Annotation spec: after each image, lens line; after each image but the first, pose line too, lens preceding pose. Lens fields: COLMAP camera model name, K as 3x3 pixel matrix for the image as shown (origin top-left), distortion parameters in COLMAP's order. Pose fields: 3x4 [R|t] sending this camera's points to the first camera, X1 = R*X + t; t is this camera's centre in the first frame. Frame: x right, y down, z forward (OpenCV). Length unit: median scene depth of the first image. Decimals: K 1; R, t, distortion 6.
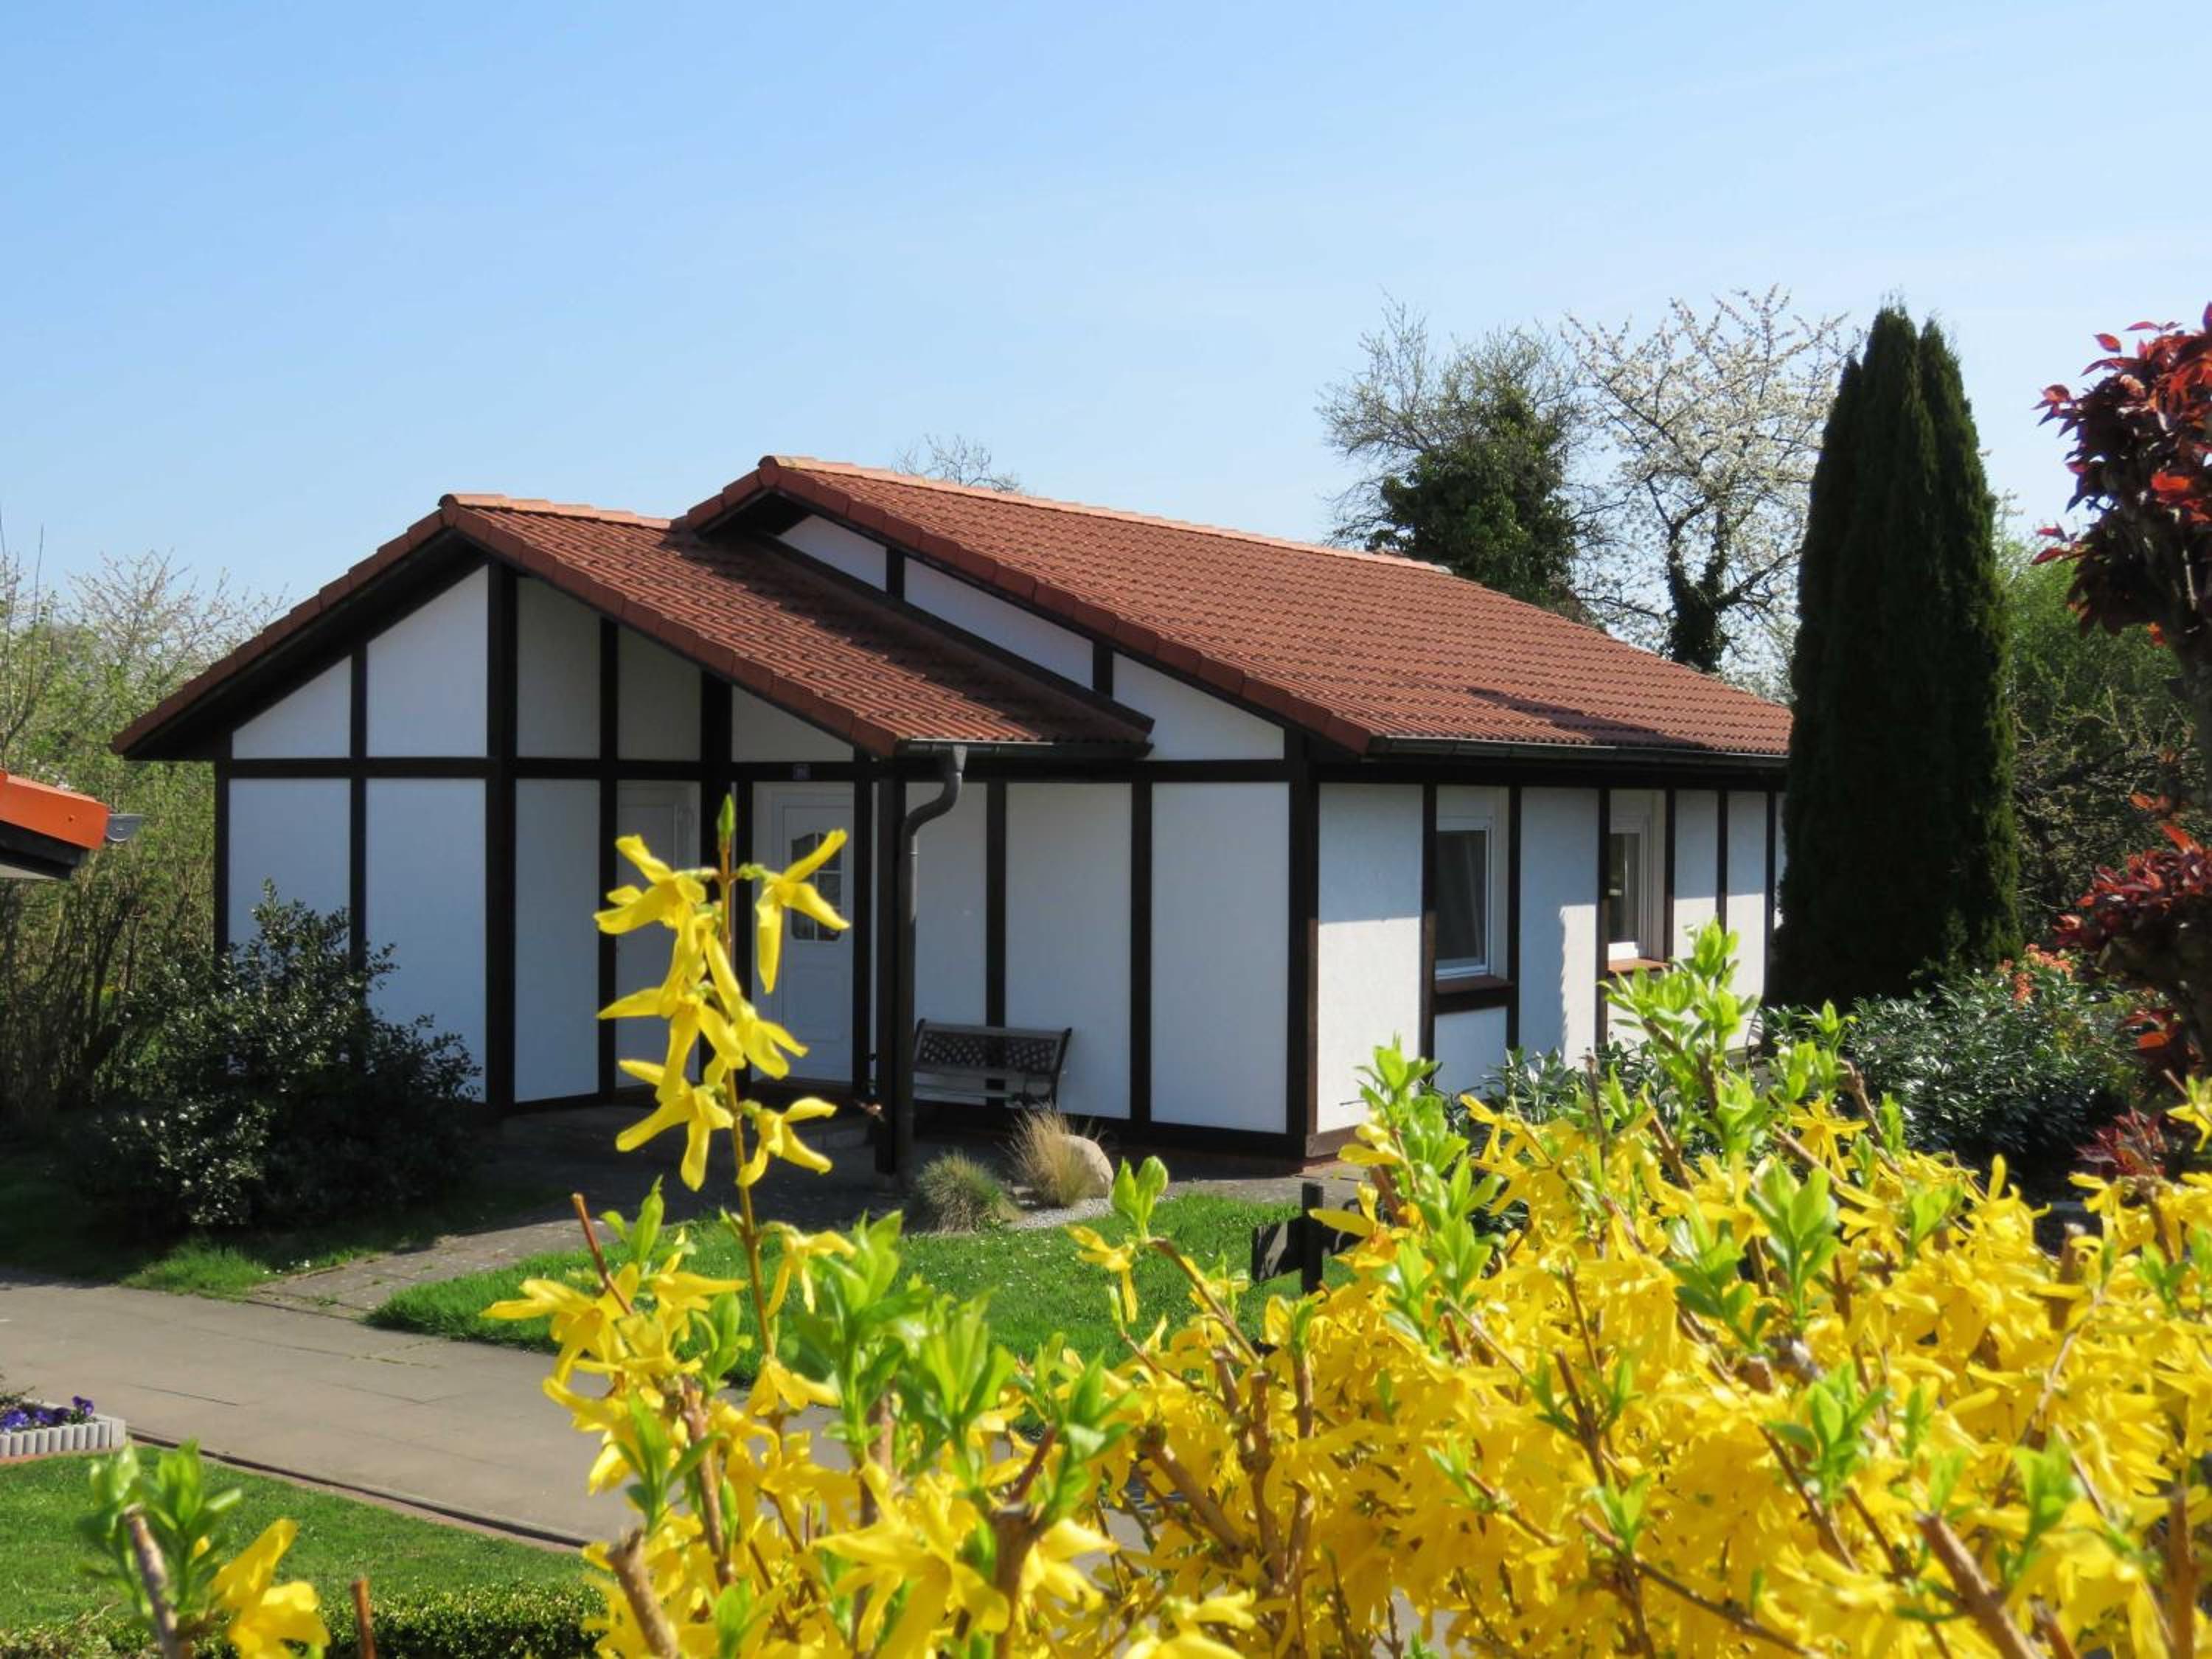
lens RADIAL K [[2467.4, 0, 1102.0], [0, 2467.4, 833.0], [0, 0, 1]] dist [0.009866, 0.000000]
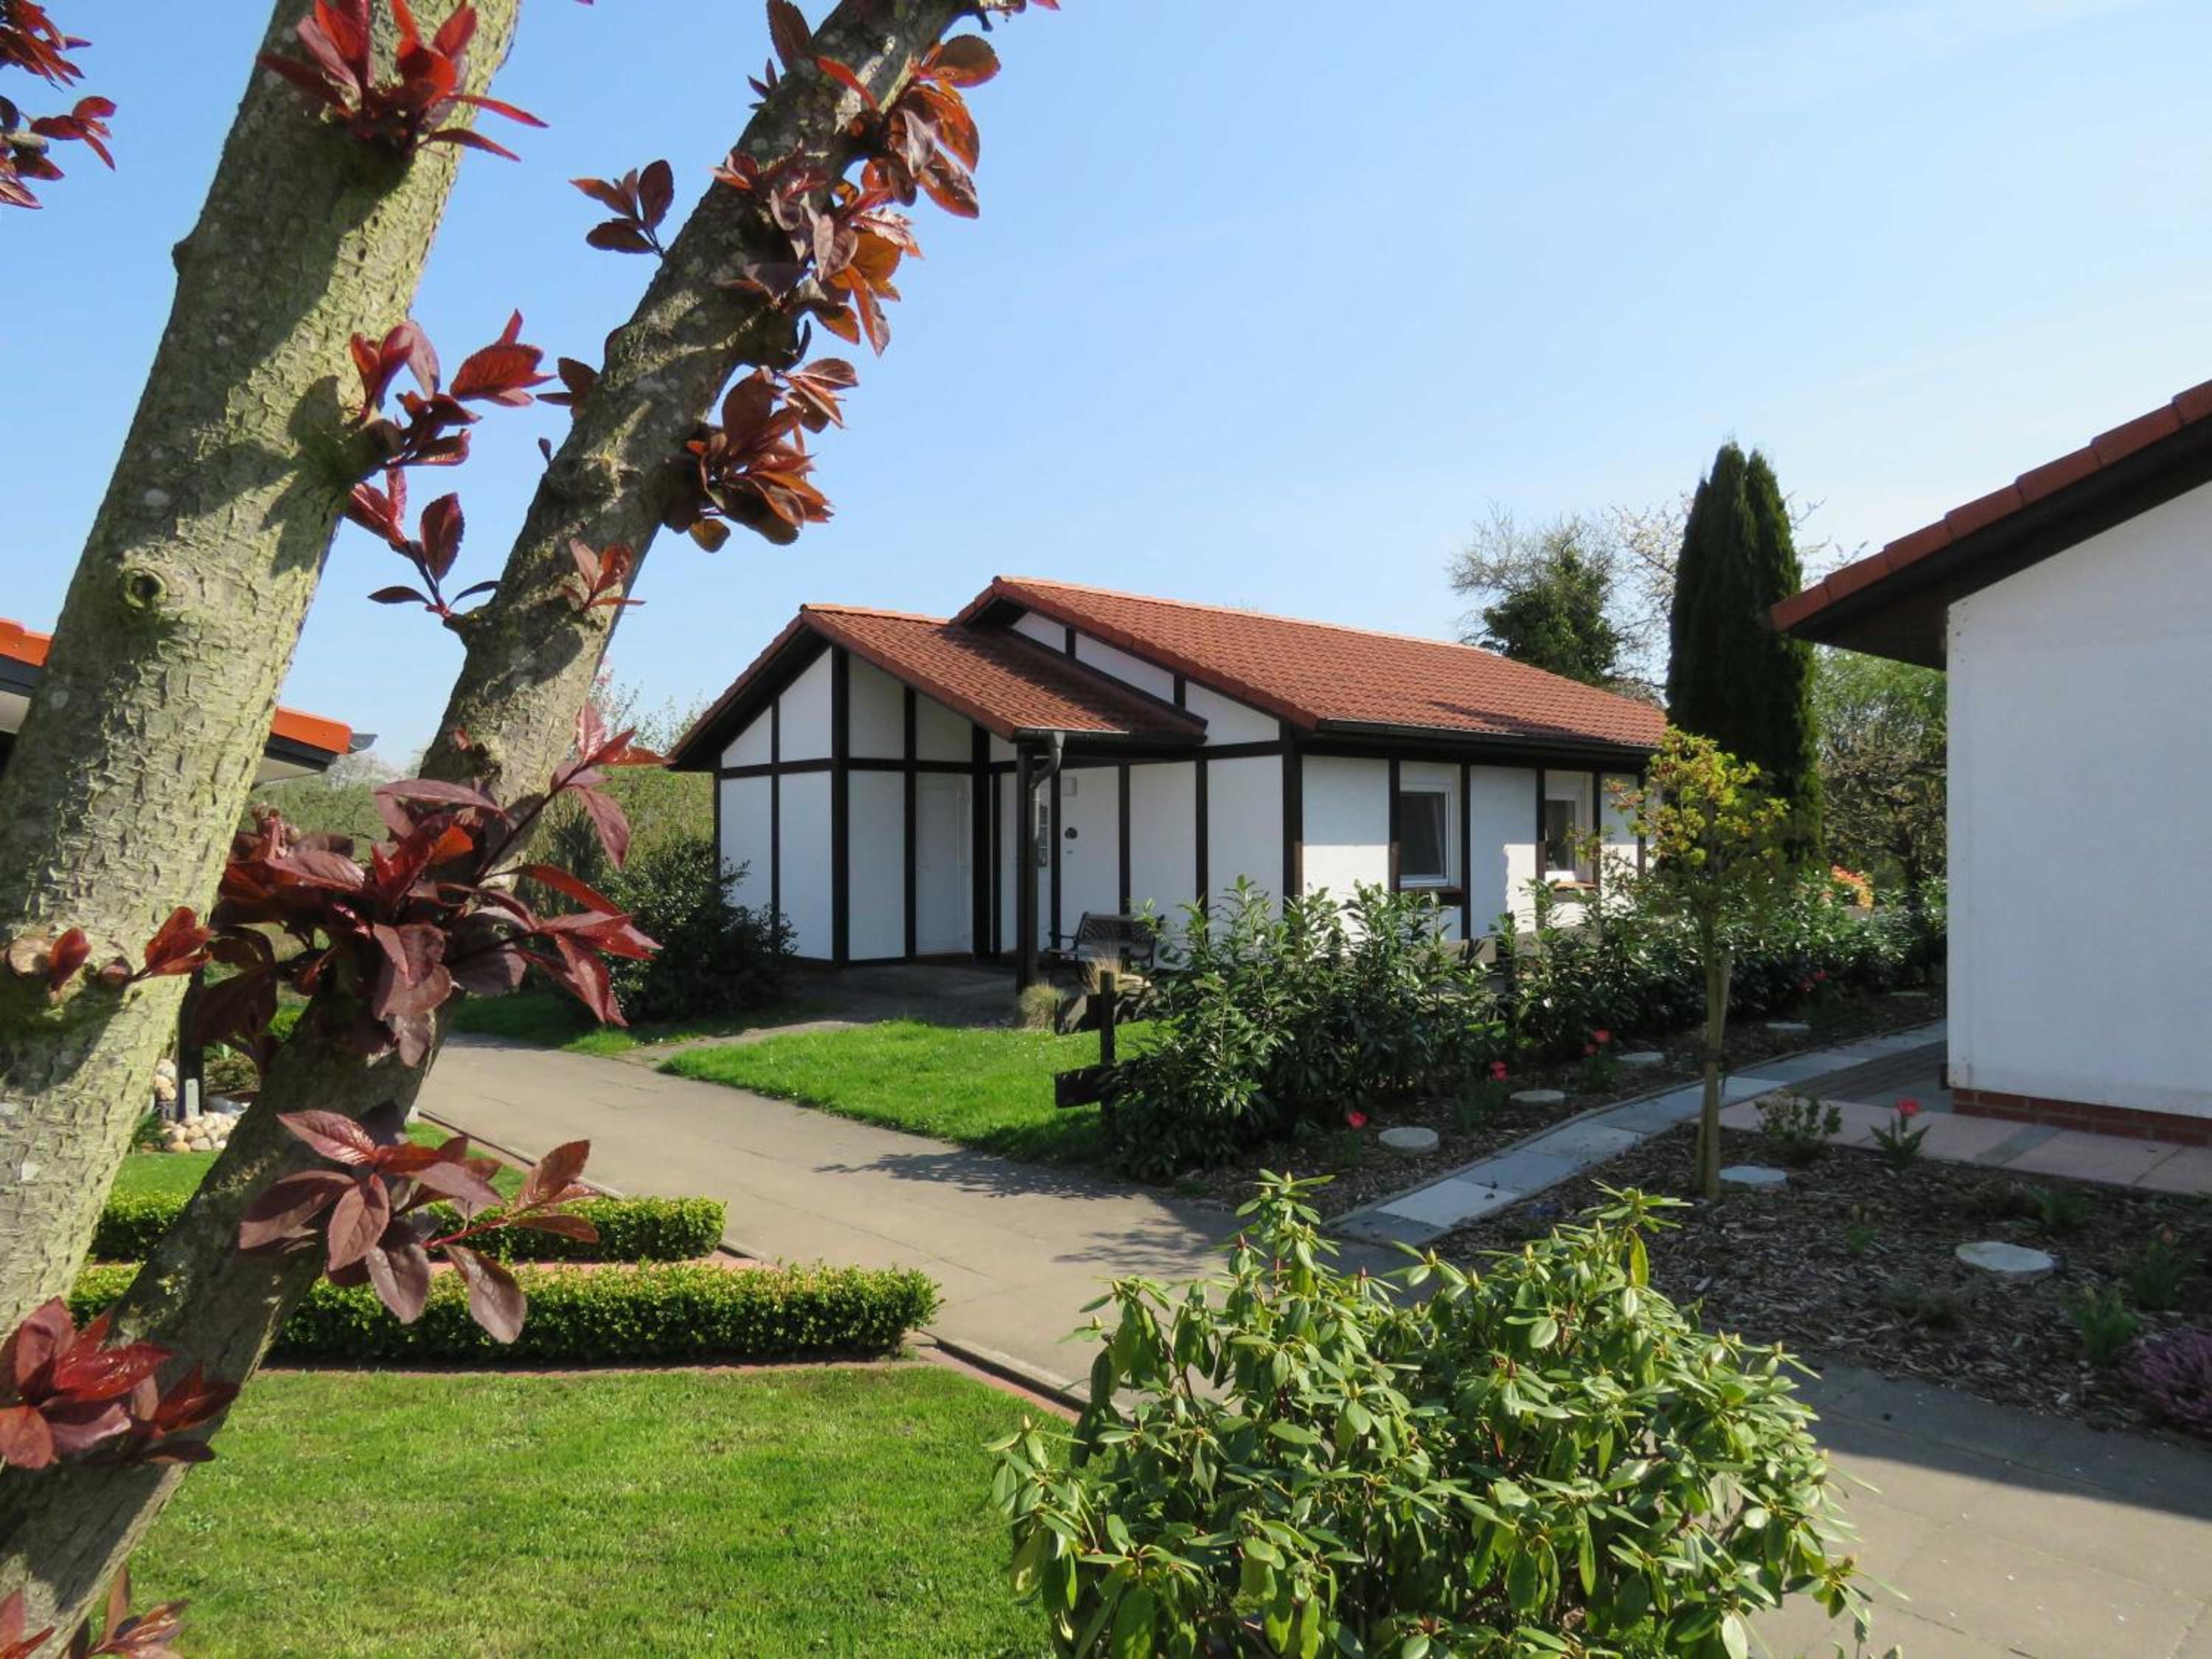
lens RADIAL K [[1393.1, 0, 1105.4], [0, 1393.1, 835.7], [0, 0, 1]] dist [-0.008265, 0.000116]
pose [[0.975133, -0.012394, -0.221275, 0.149978], [0.008850, 0.999816, -0.016999, 0.041701], [0.221445, 0.014618, 0.975063, 0.104203]]
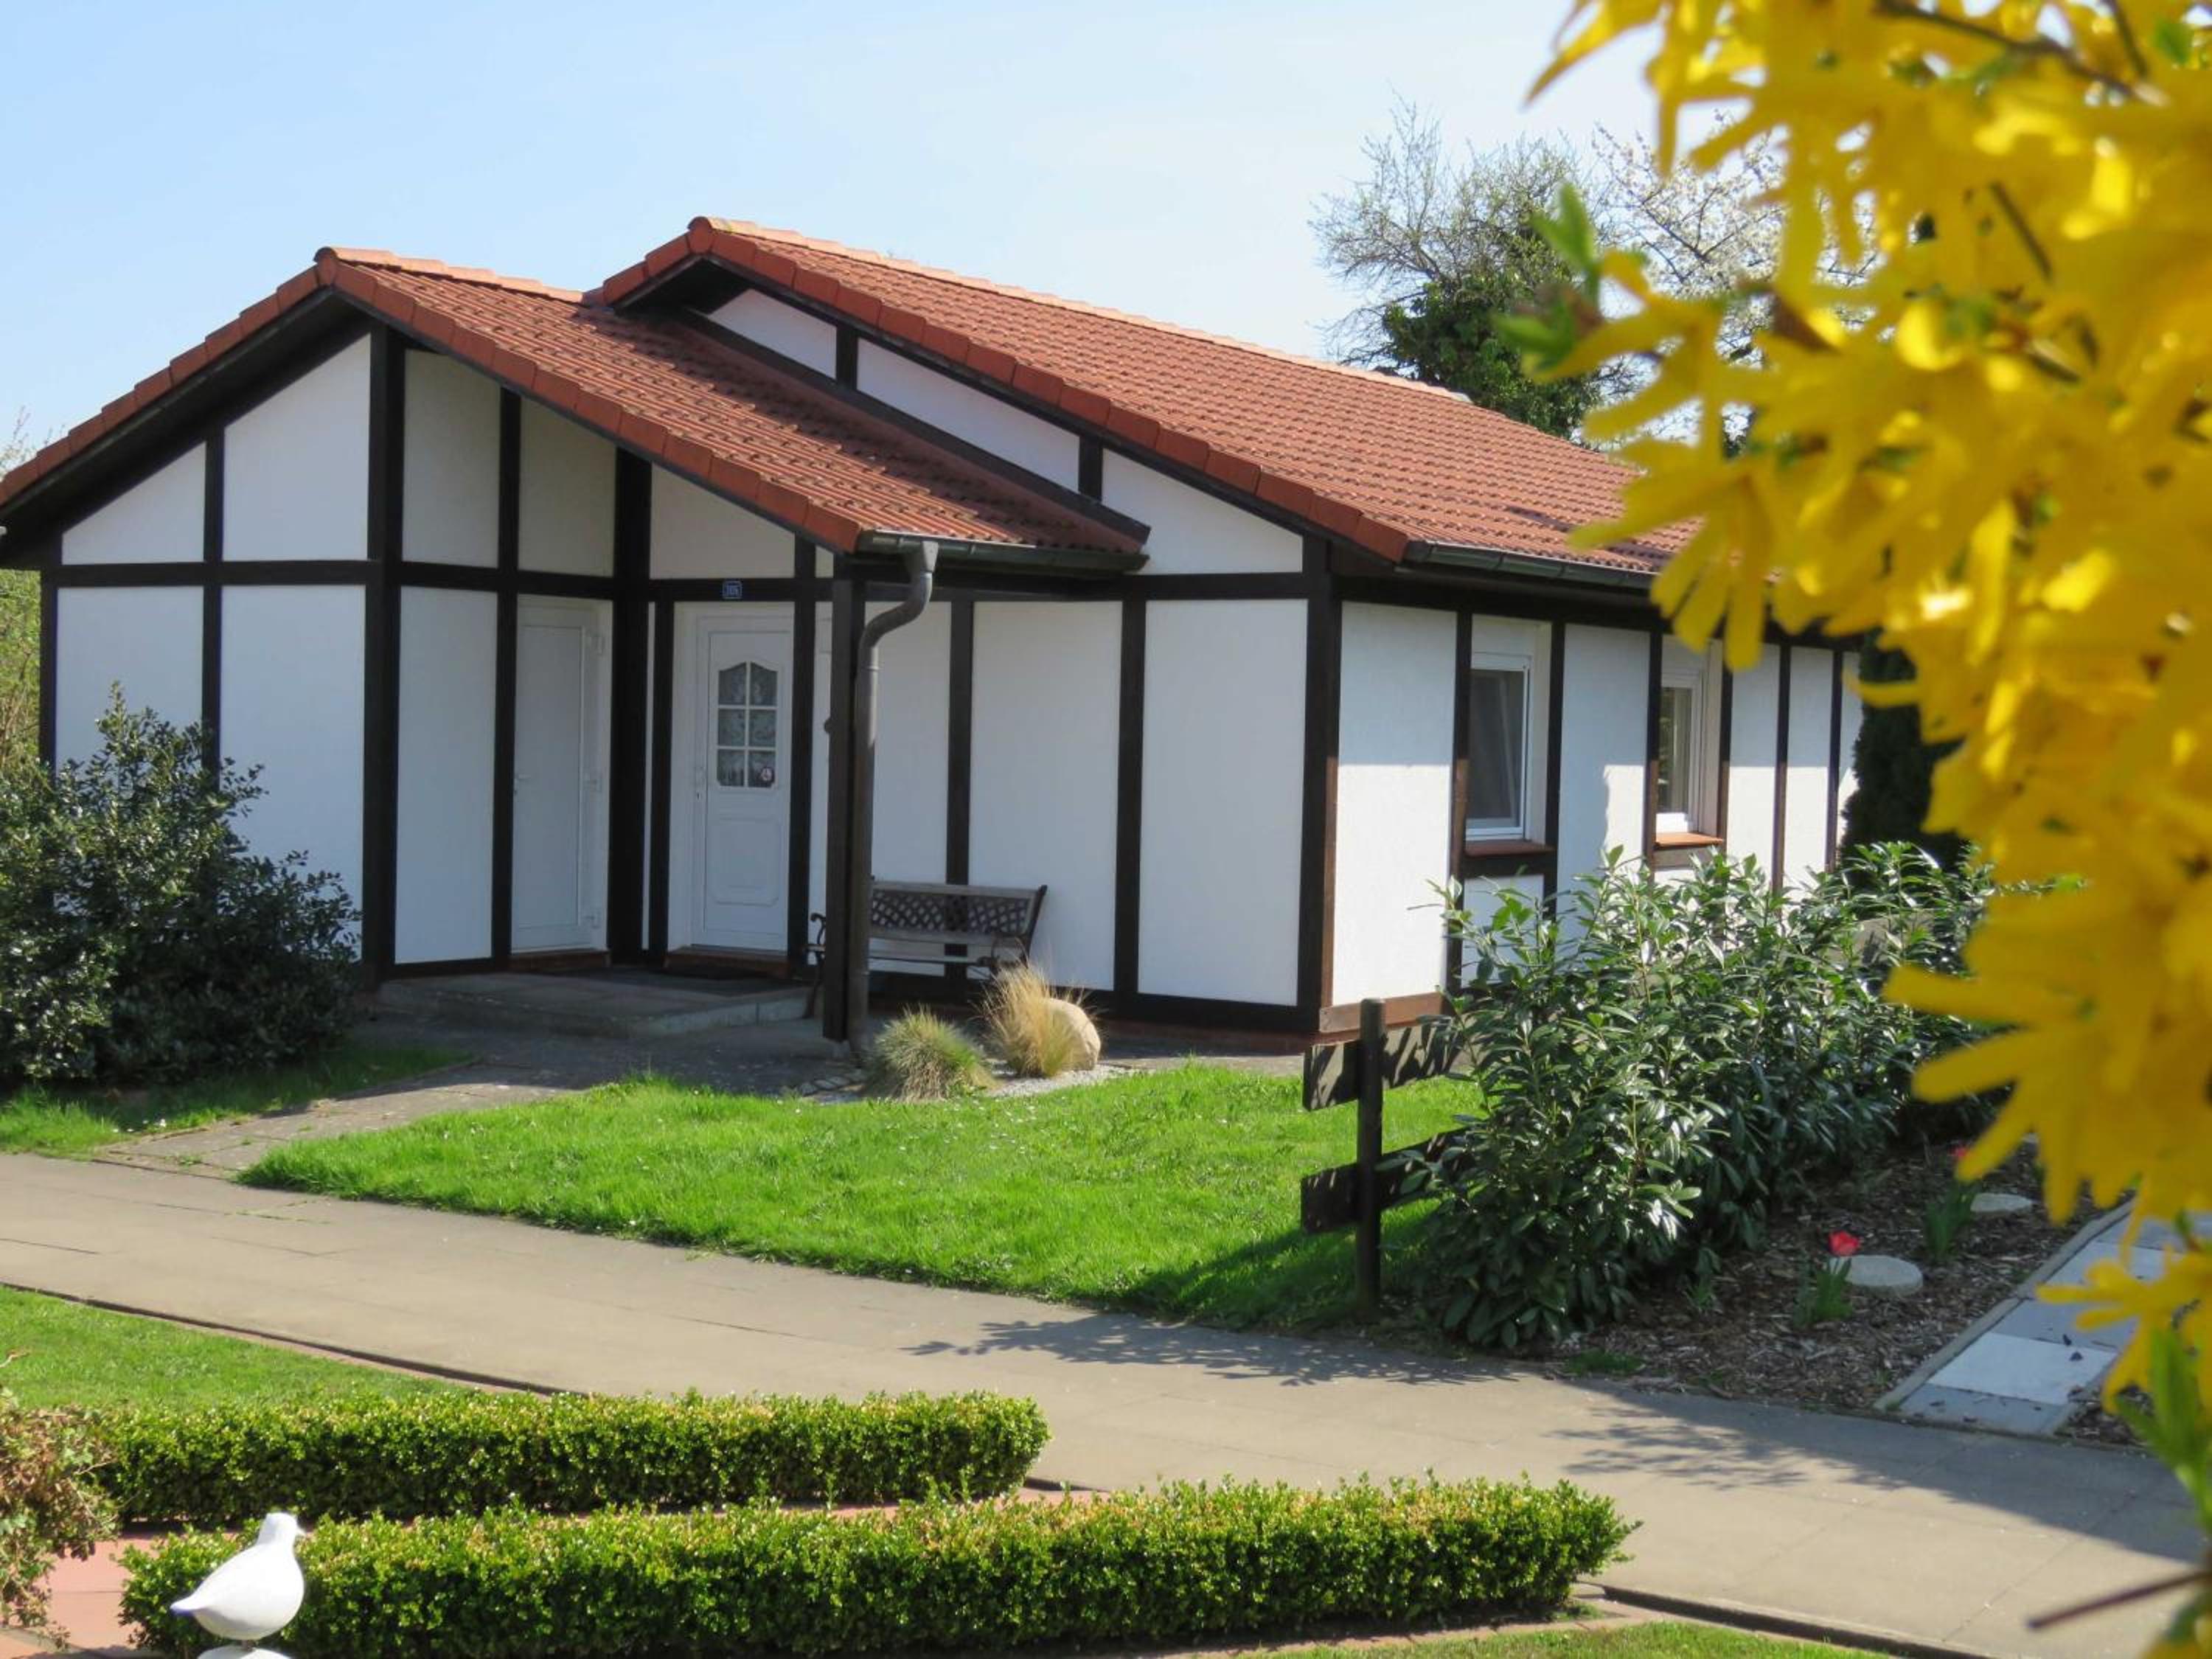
lens RADIAL K [[2821.7, 0, 1108.6], [0, 2821.7, 824.3], [0, 0, 1]] dist [0.002093, 0.000000]
pose [[0.999404, 0.017169, 0.029941, -0.020385], [-0.017929, 0.999519, 0.025296, 0.031926], [-0.029493, -0.025818, 0.999232, 0.013854]]
